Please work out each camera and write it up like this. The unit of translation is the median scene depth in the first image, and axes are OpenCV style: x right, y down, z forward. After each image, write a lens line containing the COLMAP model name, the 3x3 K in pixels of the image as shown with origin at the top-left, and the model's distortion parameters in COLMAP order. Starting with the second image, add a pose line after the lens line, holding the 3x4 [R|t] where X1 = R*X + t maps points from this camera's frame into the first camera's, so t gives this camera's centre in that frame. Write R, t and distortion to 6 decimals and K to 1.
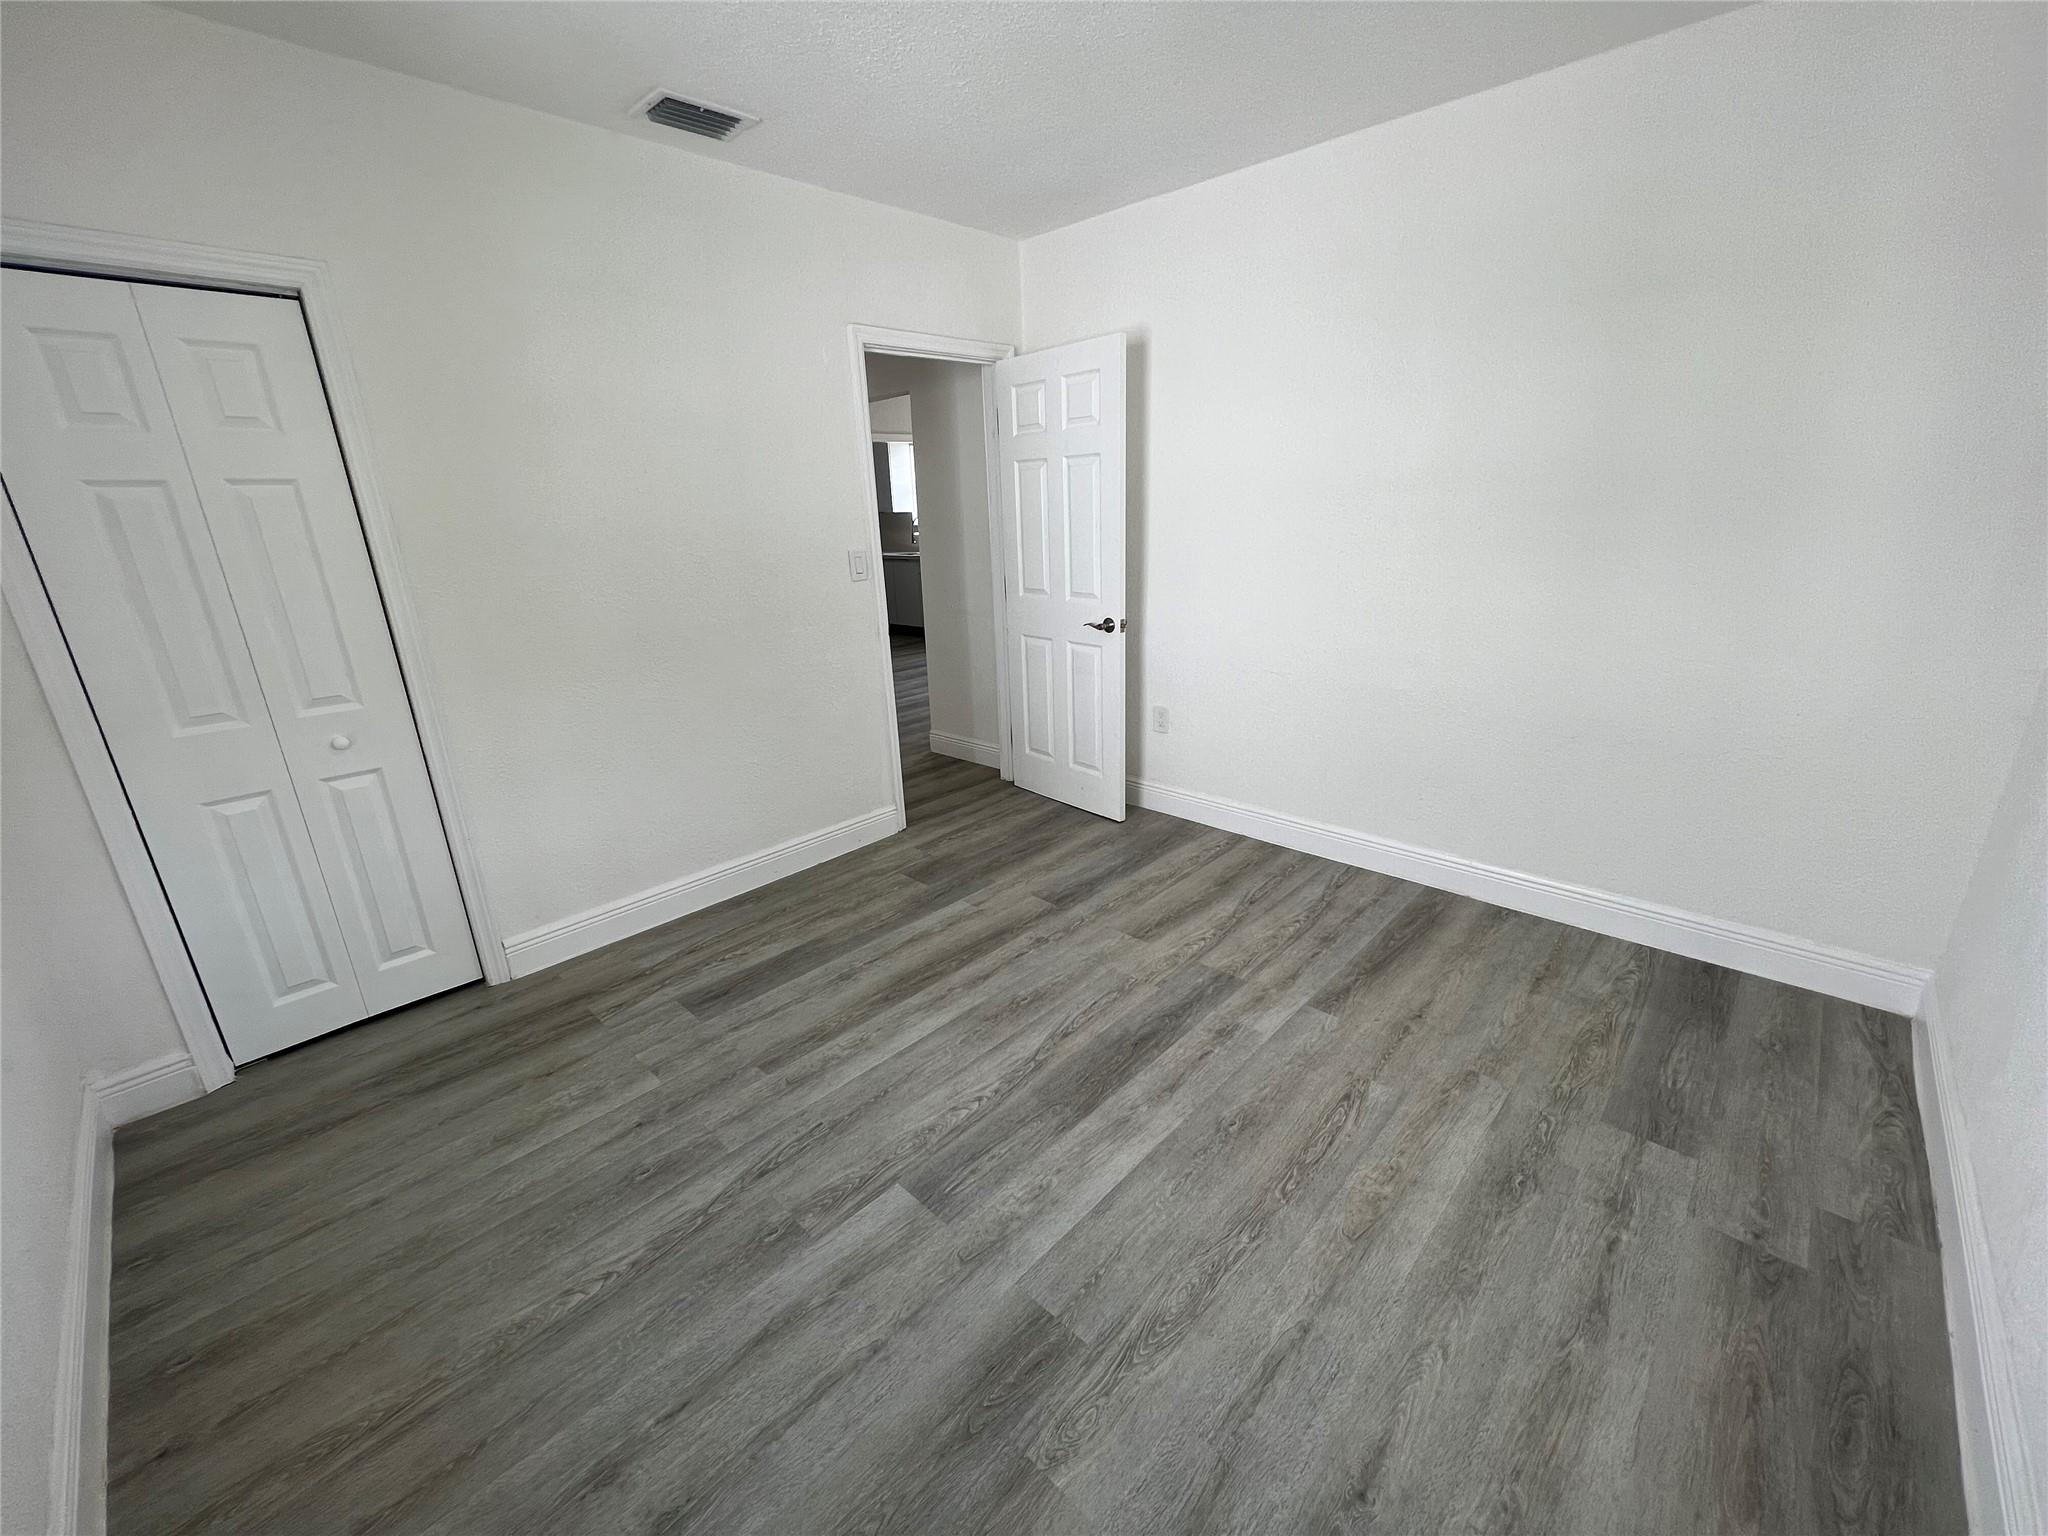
lens RADIAL K [[813.3, 0, 980.8], [0, 813.3, 773.2], [0, 0, 1]] dist [-0.000116, 0.000088]
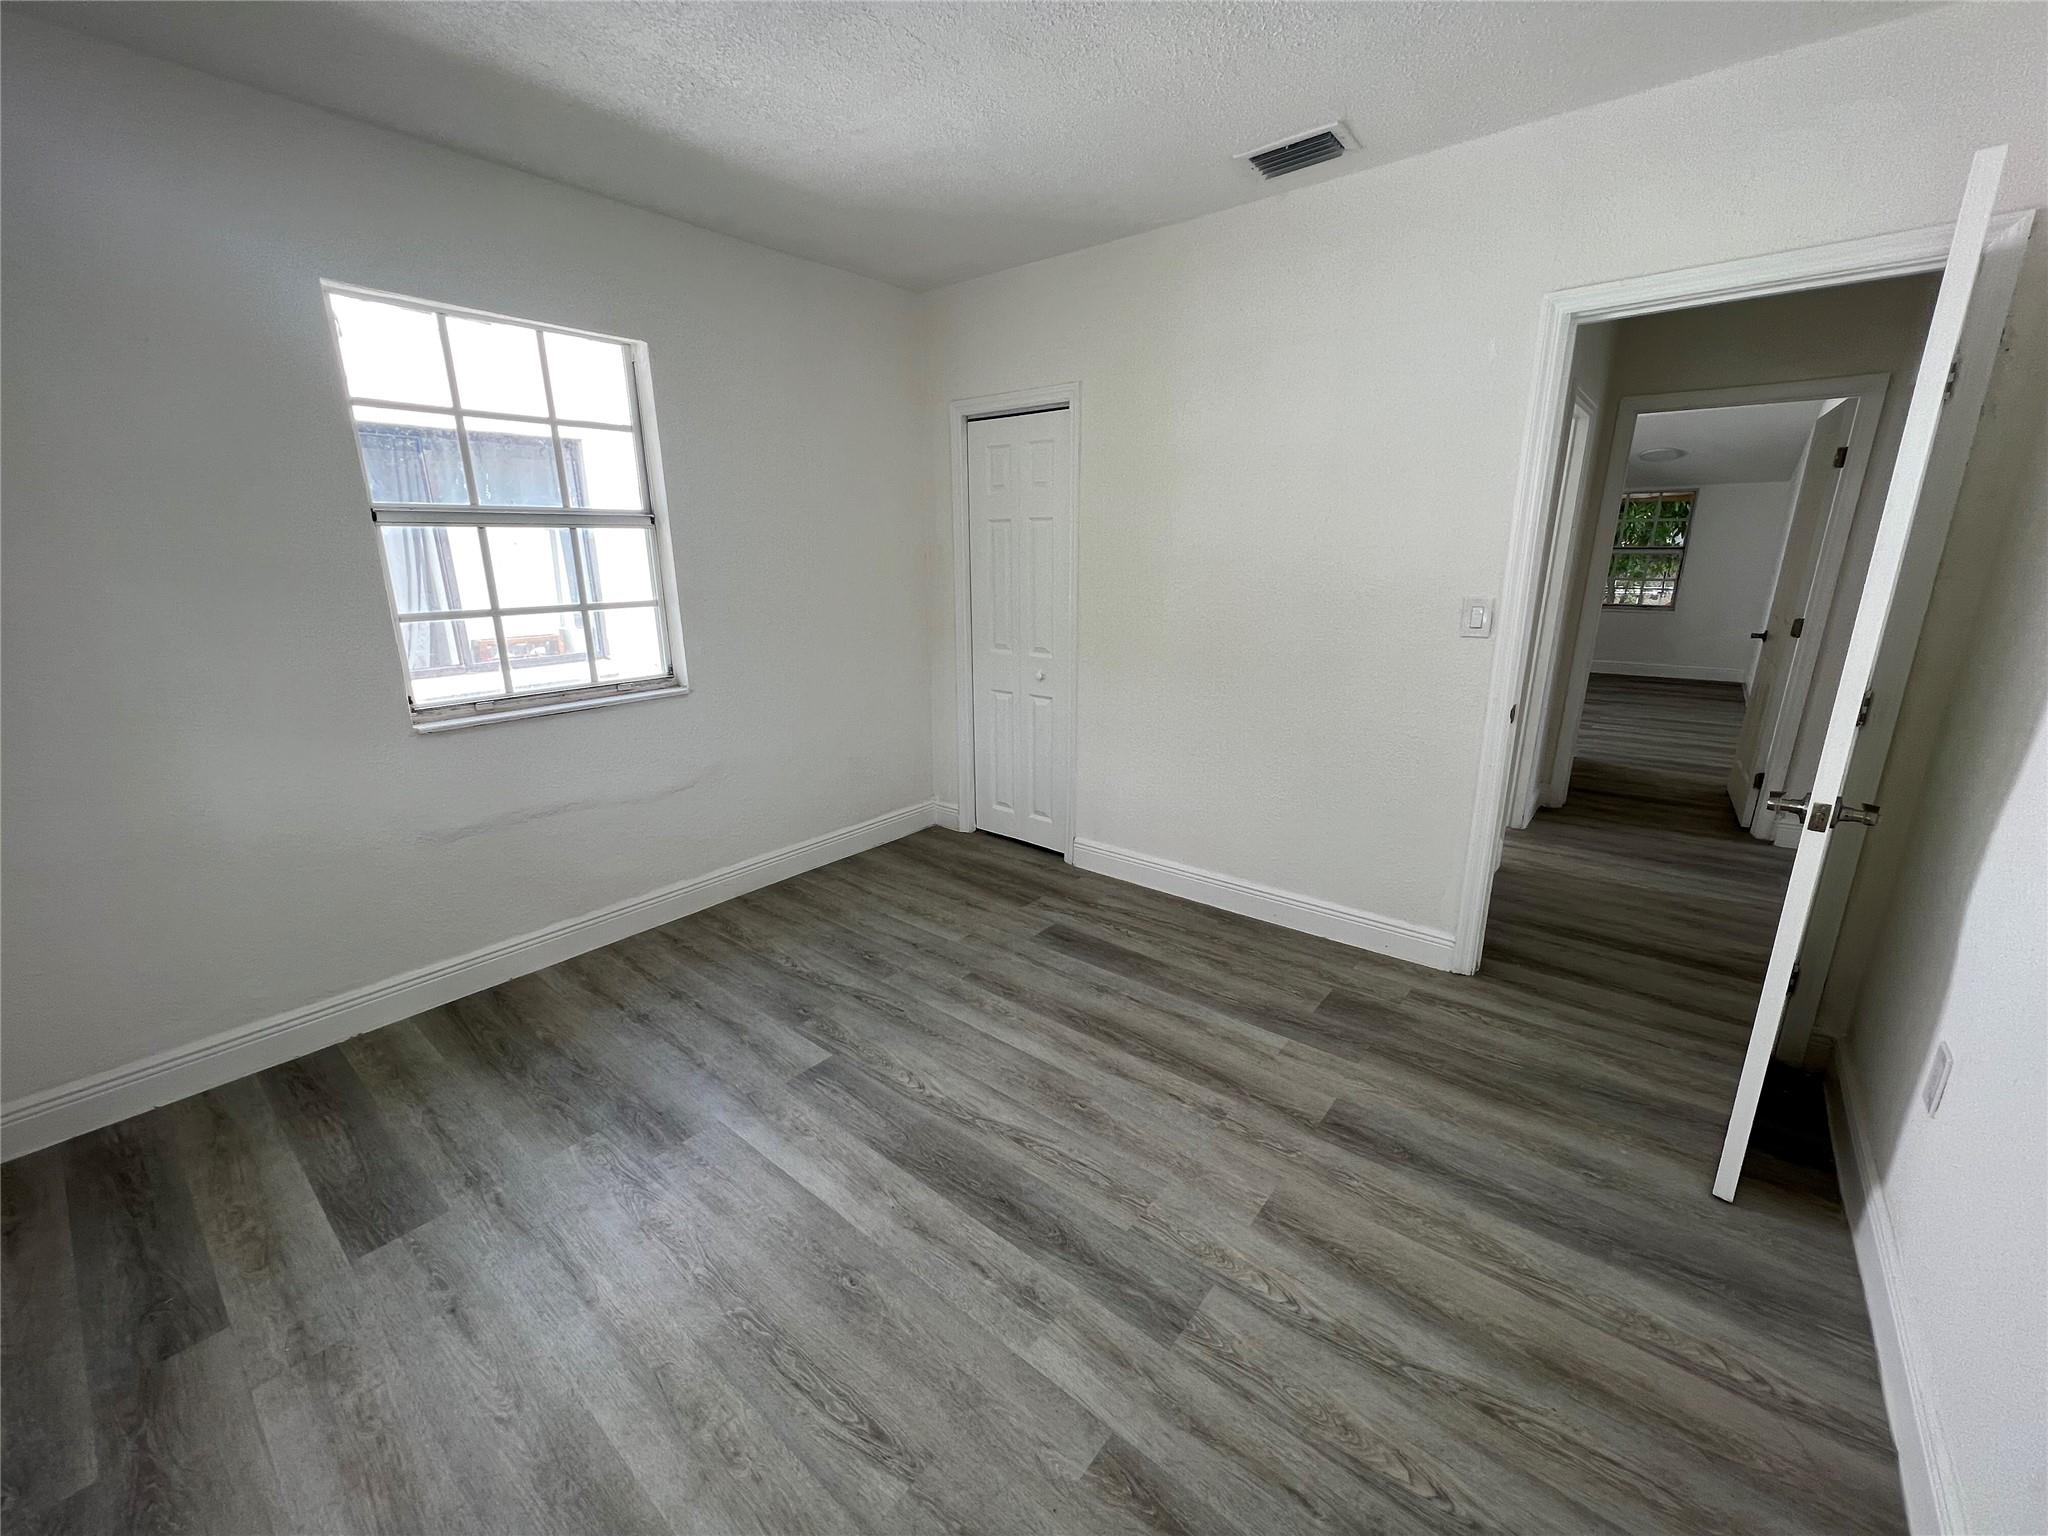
lens RADIAL K [[810.0, 0, 1056.5], [0, 810.0, 770.8], [0, 0, 1]] dist [0.000938, 0.000193]
pose [[0.121089, 0.299502, -0.946380, 0.782910], [-0.307445, 0.917830, 0.251129, -0.269056], [0.943830, 0.260551, 0.203220, 0.715024]]
